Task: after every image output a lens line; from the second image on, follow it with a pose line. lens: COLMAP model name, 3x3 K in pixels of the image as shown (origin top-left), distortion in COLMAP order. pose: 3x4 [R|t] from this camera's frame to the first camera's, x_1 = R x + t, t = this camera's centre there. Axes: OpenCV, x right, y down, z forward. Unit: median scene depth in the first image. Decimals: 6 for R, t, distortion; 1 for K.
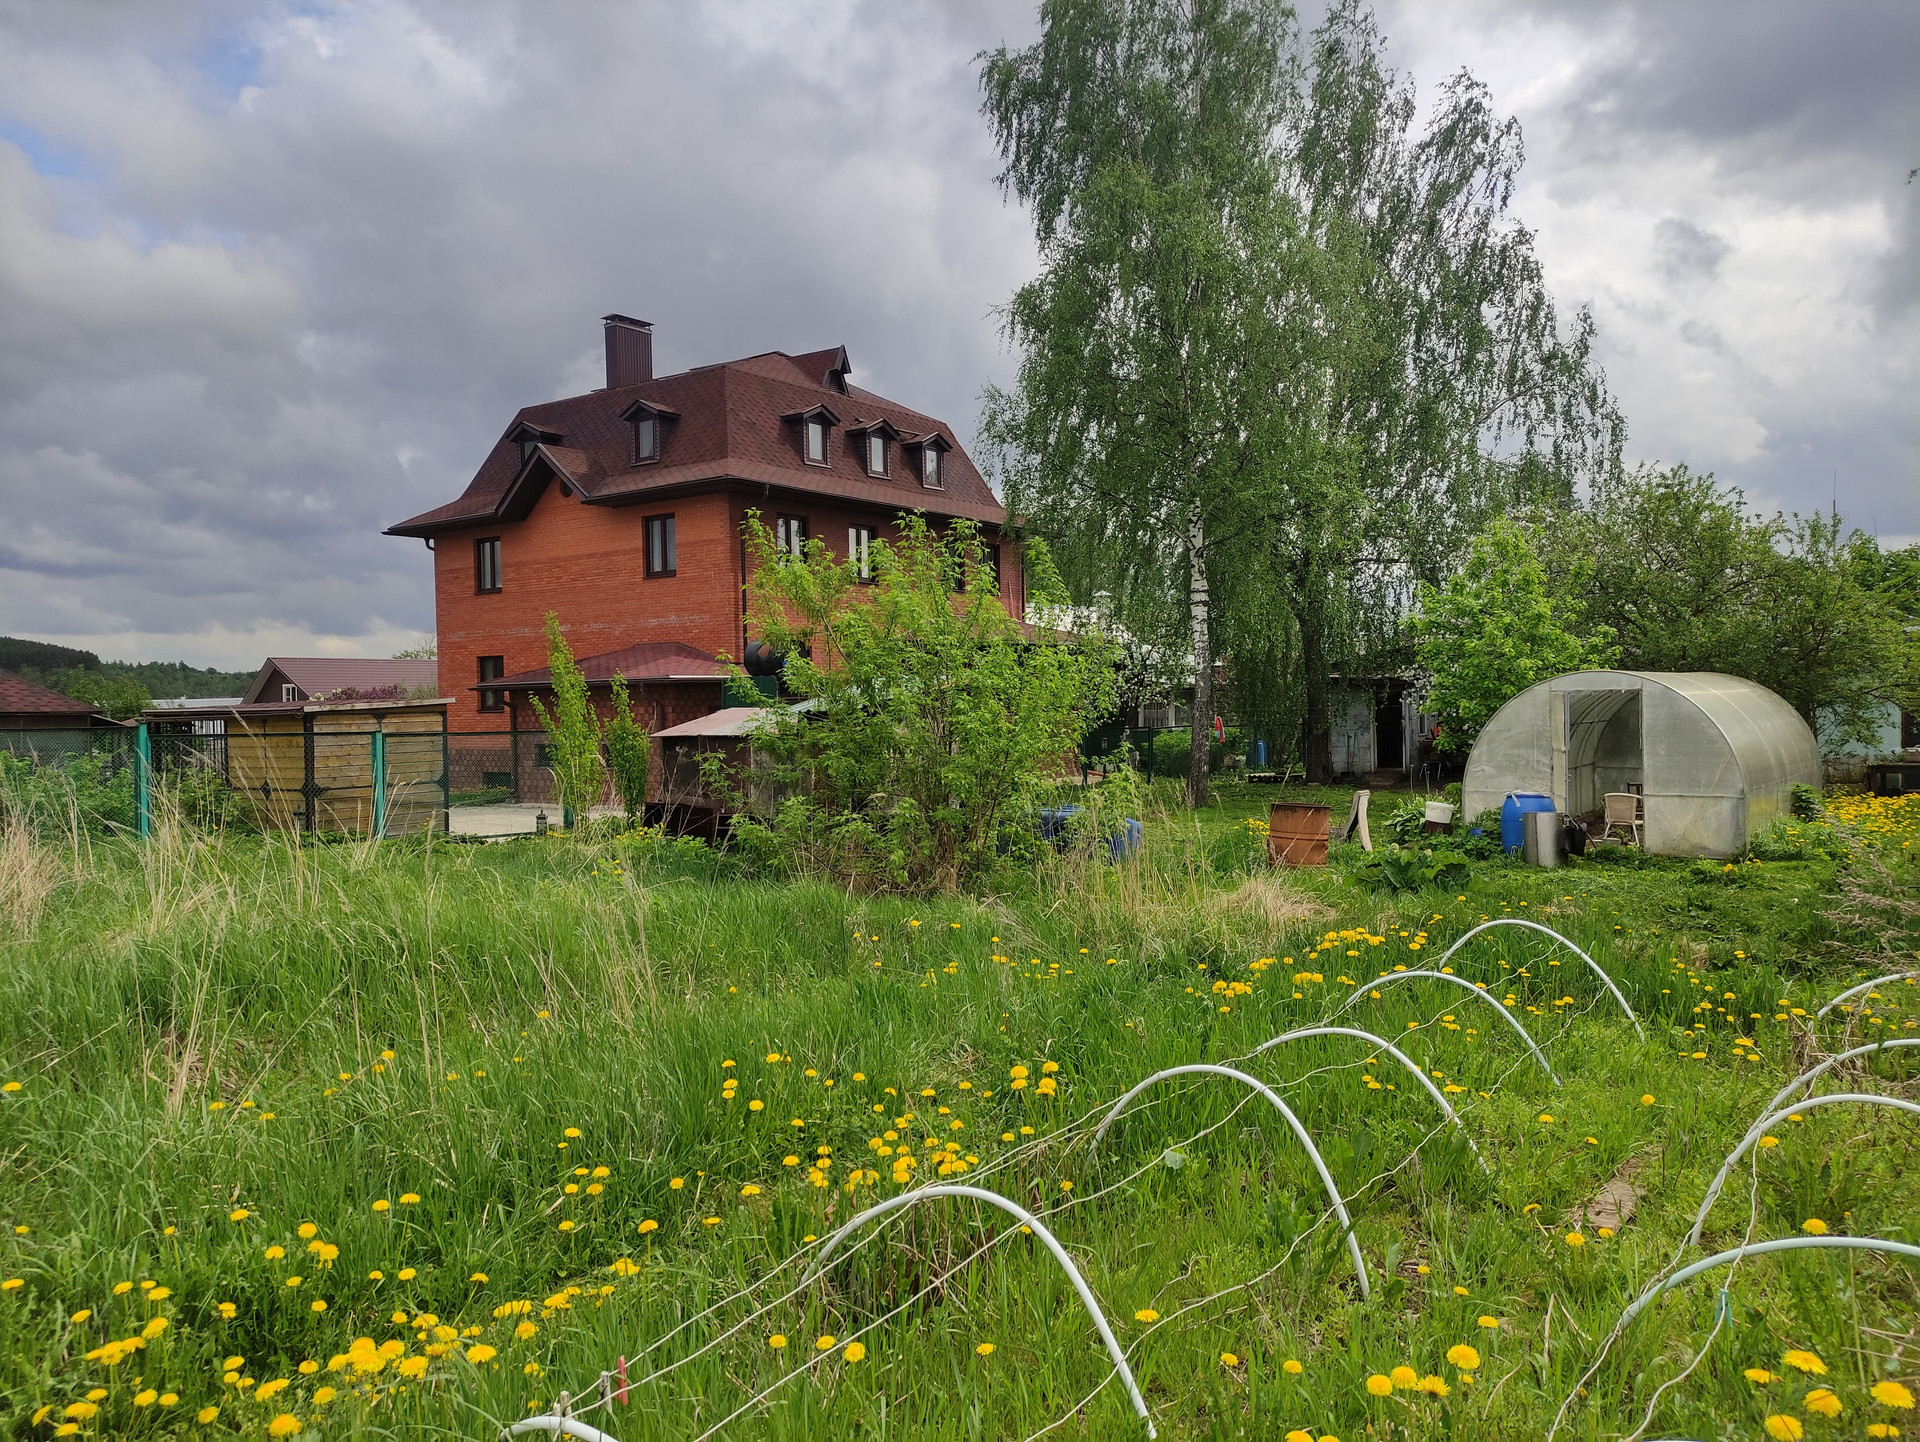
lens RADIAL K [[1406.1, 0, 960.0], [0, 1406.1, 721.0], [0, 0, 1]] dist [0.074079, -0.061083]
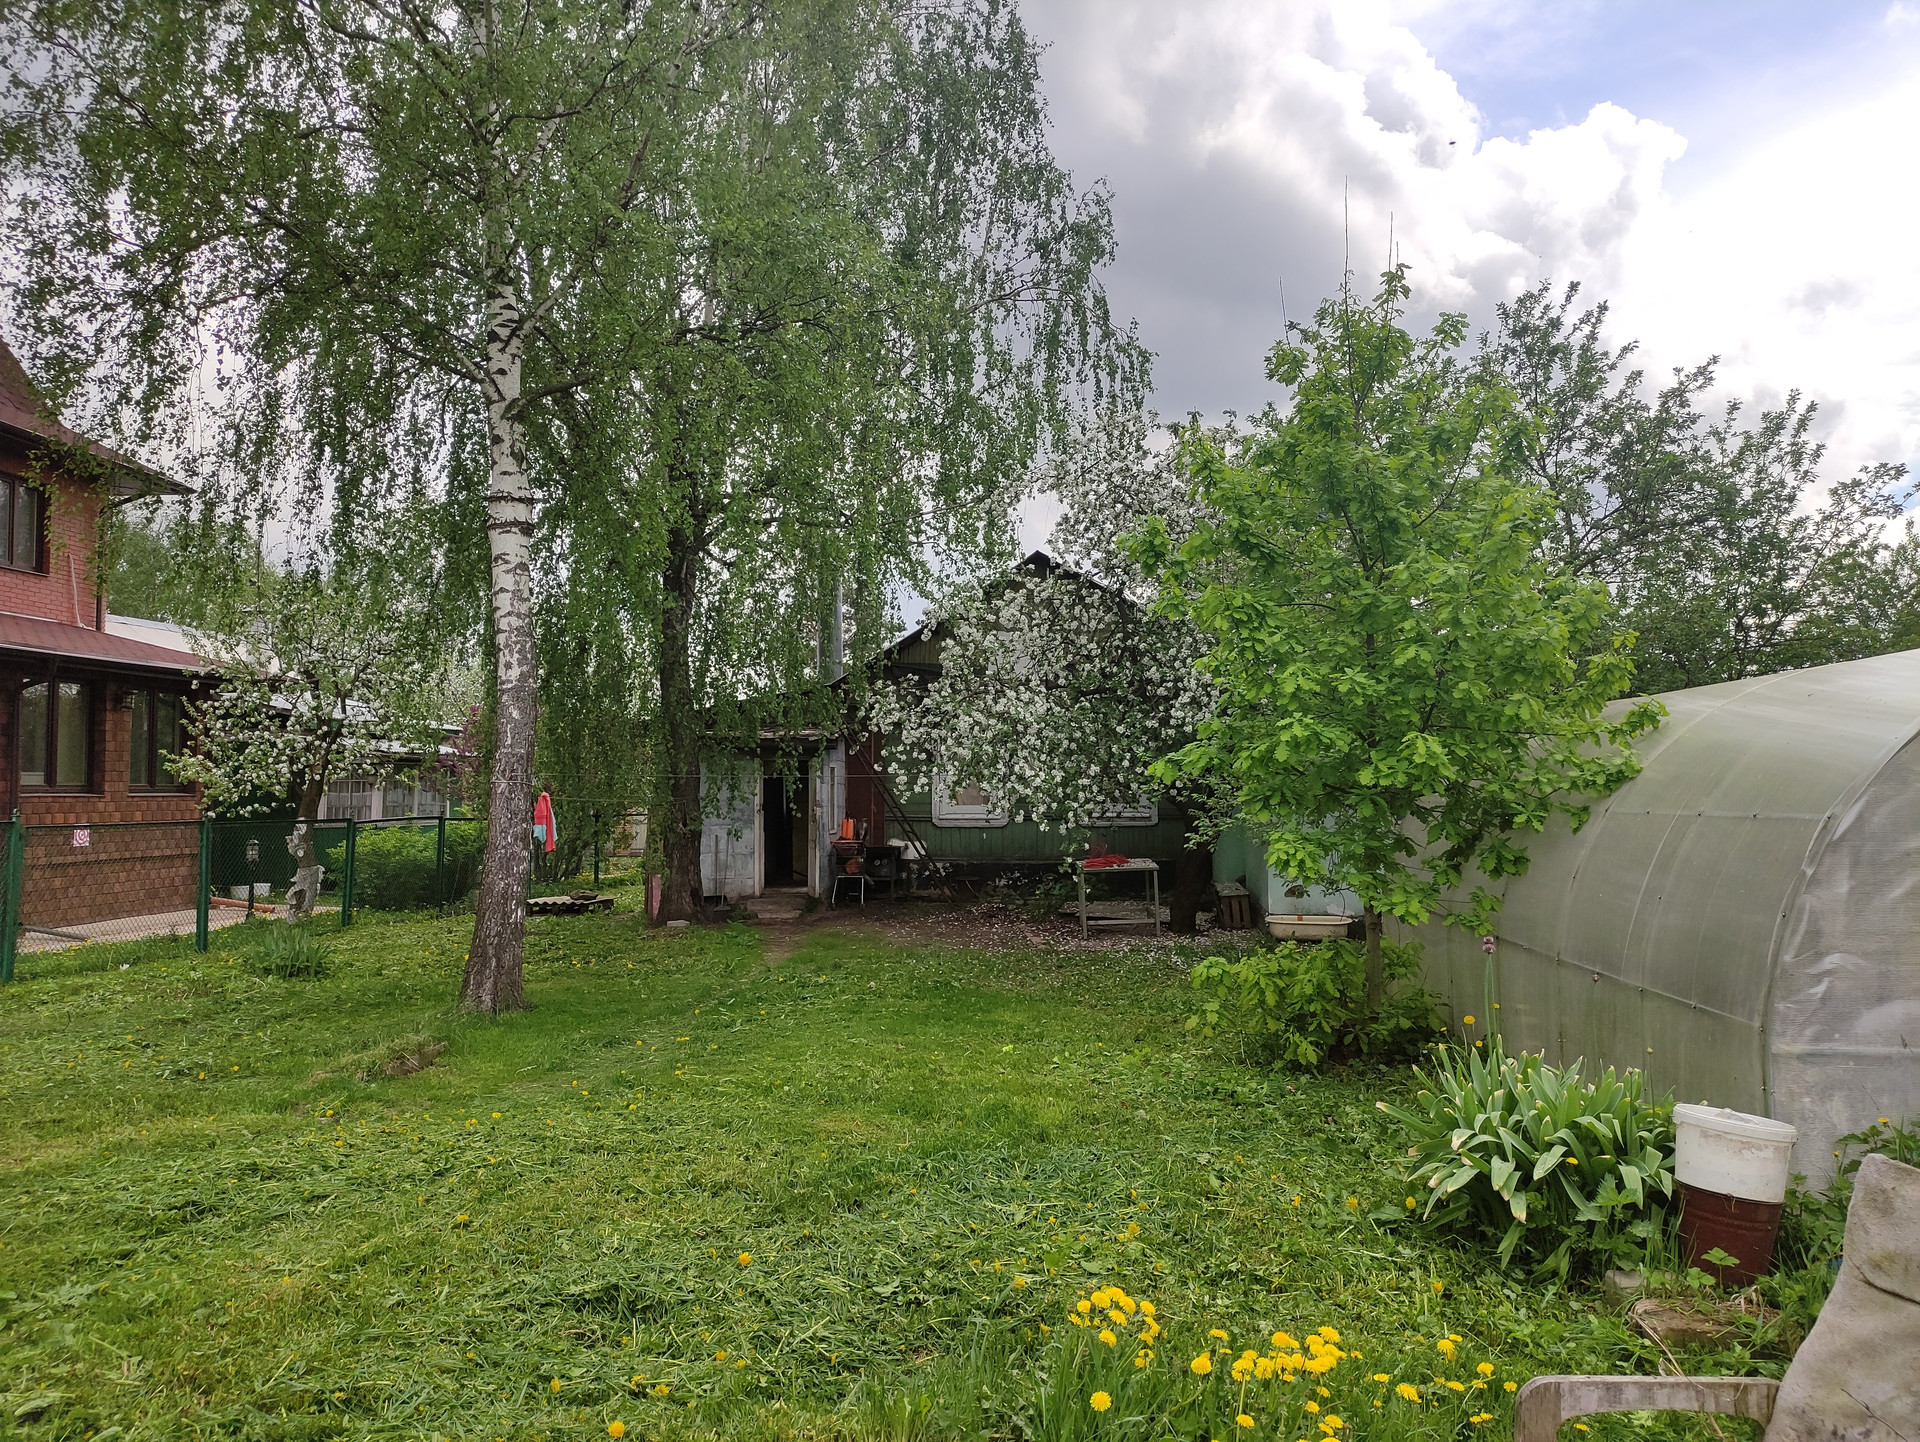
lens RADIAL K [[1406.1, 0, 960.0], [0, 1406.1, 721.0], [0, 0, 1]] dist [0.074079, -0.061083]
pose [[0.850506, 0.047040, 0.523858, 0.062135], [-0.009765, 0.997233, -0.073693, 0.006702], [-0.525875, 0.057561, 0.848612, 0.561156]]
